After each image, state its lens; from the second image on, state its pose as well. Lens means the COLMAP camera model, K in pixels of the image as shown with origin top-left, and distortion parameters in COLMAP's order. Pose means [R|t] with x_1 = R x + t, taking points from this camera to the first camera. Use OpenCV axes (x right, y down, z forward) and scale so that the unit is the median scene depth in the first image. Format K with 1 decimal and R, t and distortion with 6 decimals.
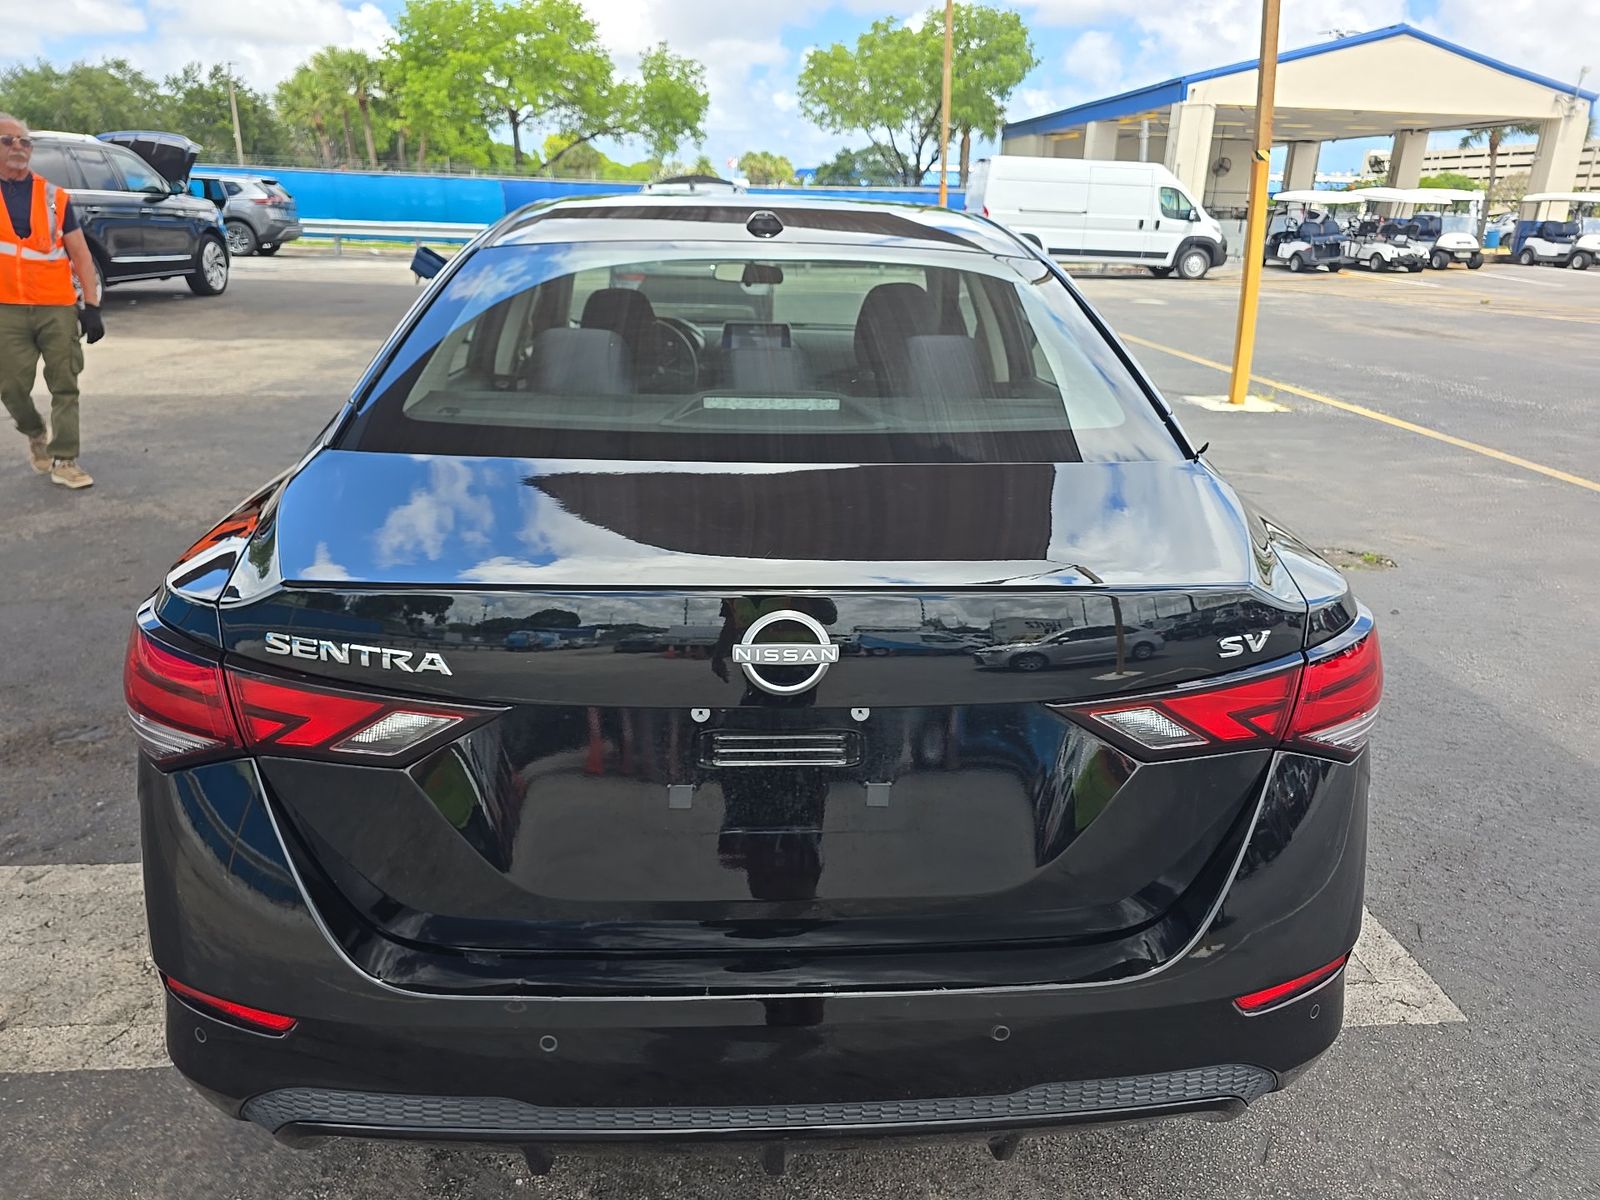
lens RADIAL K [[1122.4, 0, 806.2], [0, 1122.4, 633.6], [0, 0, 1]] dist [0.041659, -0.046111]
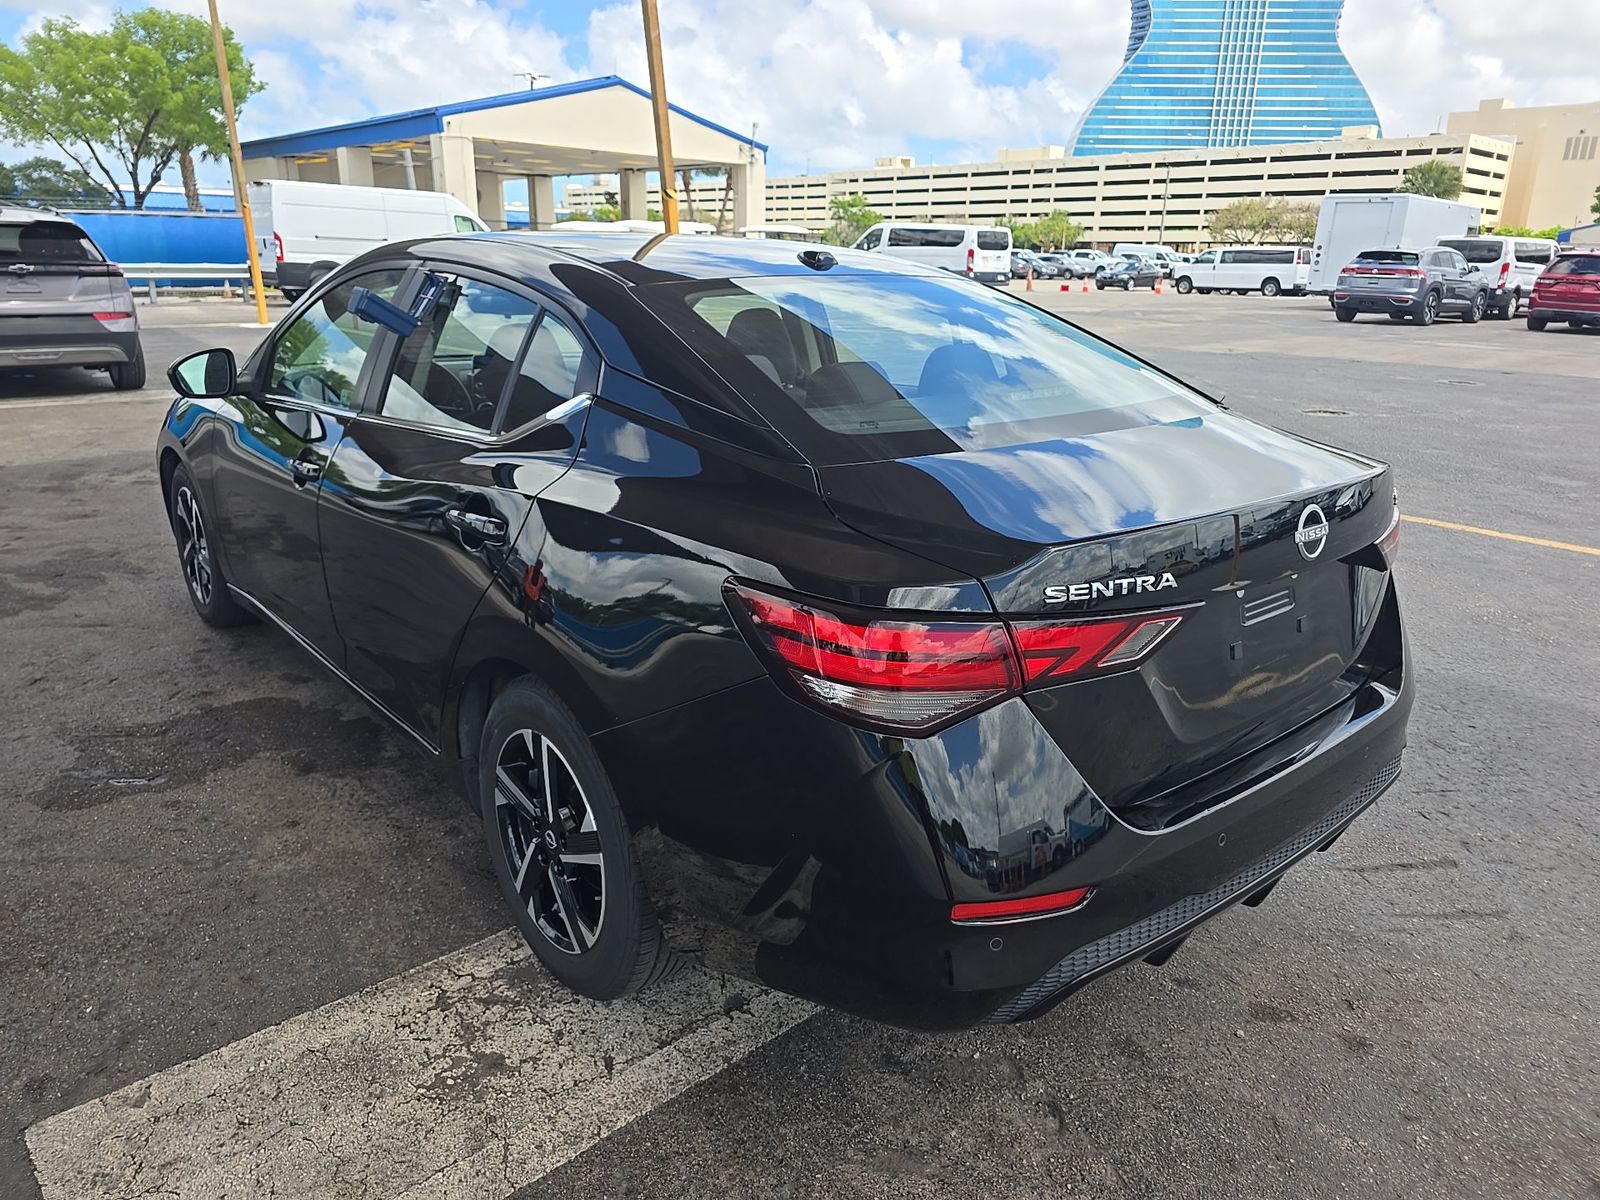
lens RADIAL K [[1122.4, 0, 806.2], [0, 1122.4, 633.6], [0, 0, 1]] dist [0.041659, -0.046111]
pose [[0.783683, -0.205697, 0.586114, -0.114166], [0.217254, 0.974750, 0.051601, -0.005953], [-0.581929, 0.086897, 0.808584, 0.011318]]
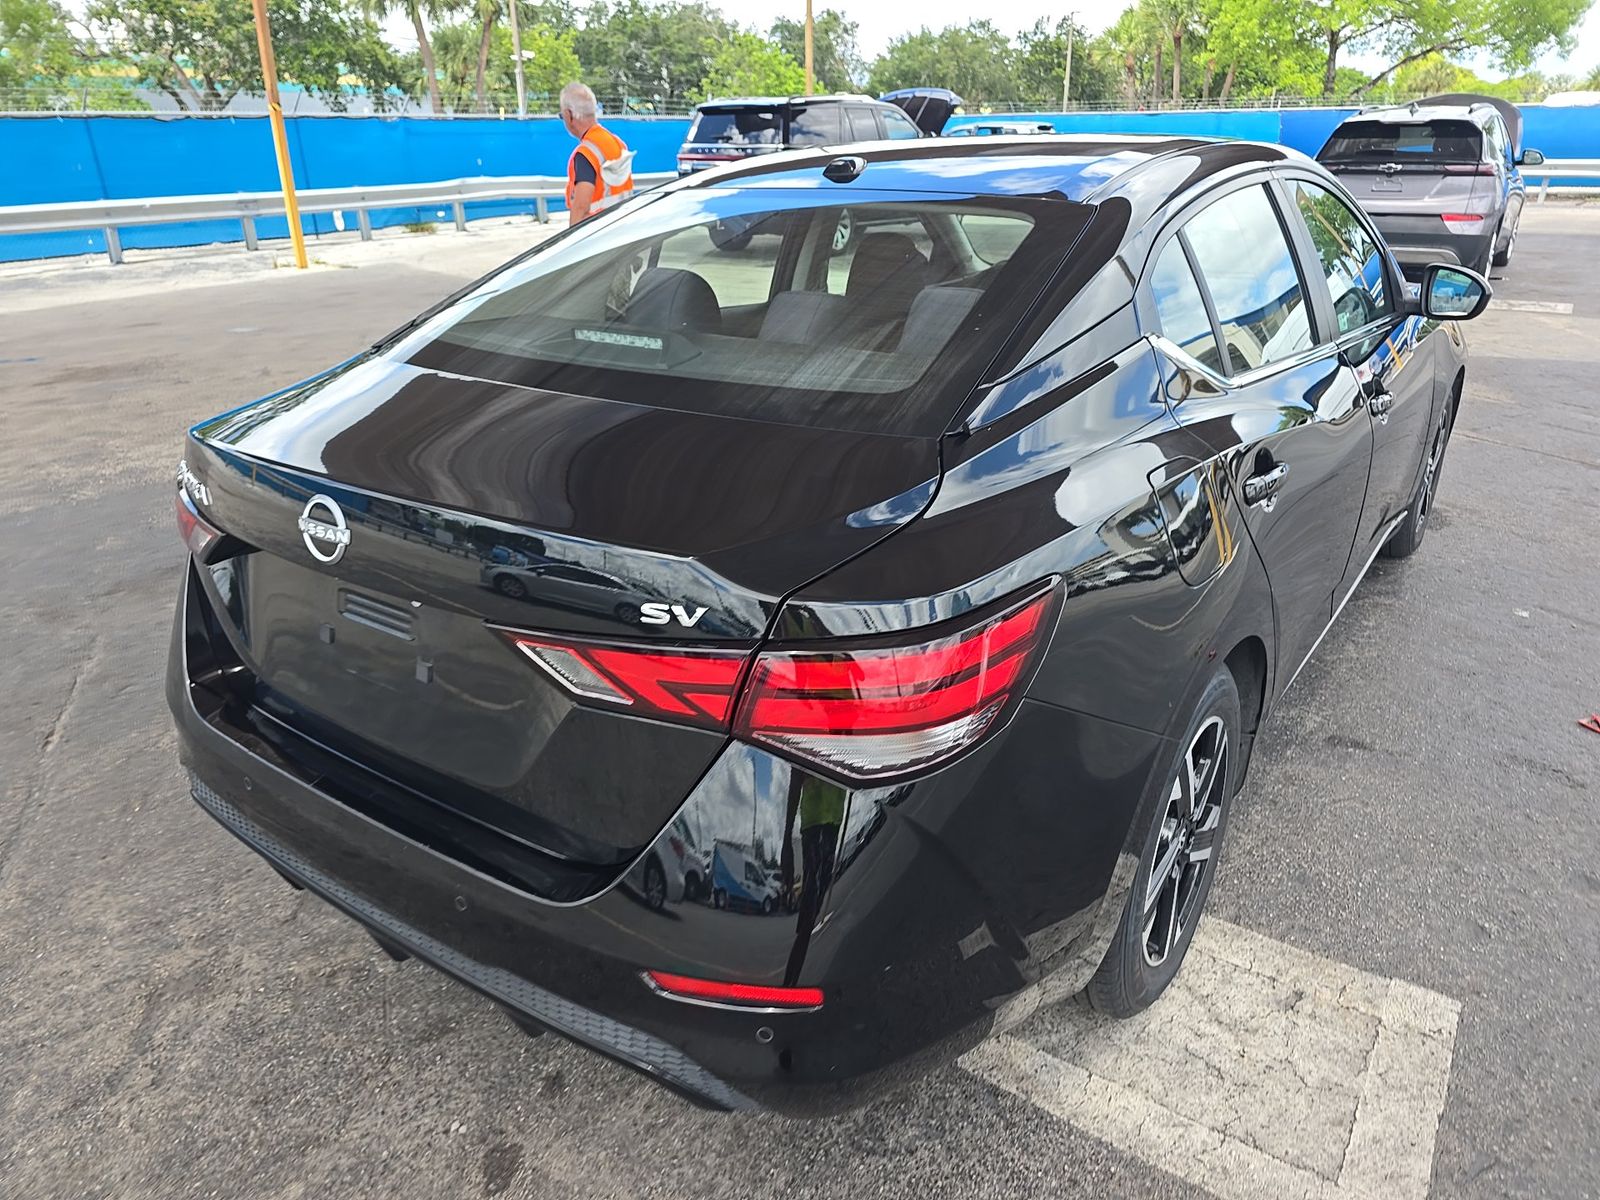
lens RADIAL K [[1122.4, 0, 806.2], [0, 1122.4, 633.6], [0, 0, 1]] dist [0.041659, -0.046111]
pose [[0.757518, 0.228491, -0.611521, 0.084907], [-0.198516, 0.973011, 0.117650, -0.008861], [0.621899, 0.032275, 0.782432, 0.025445]]
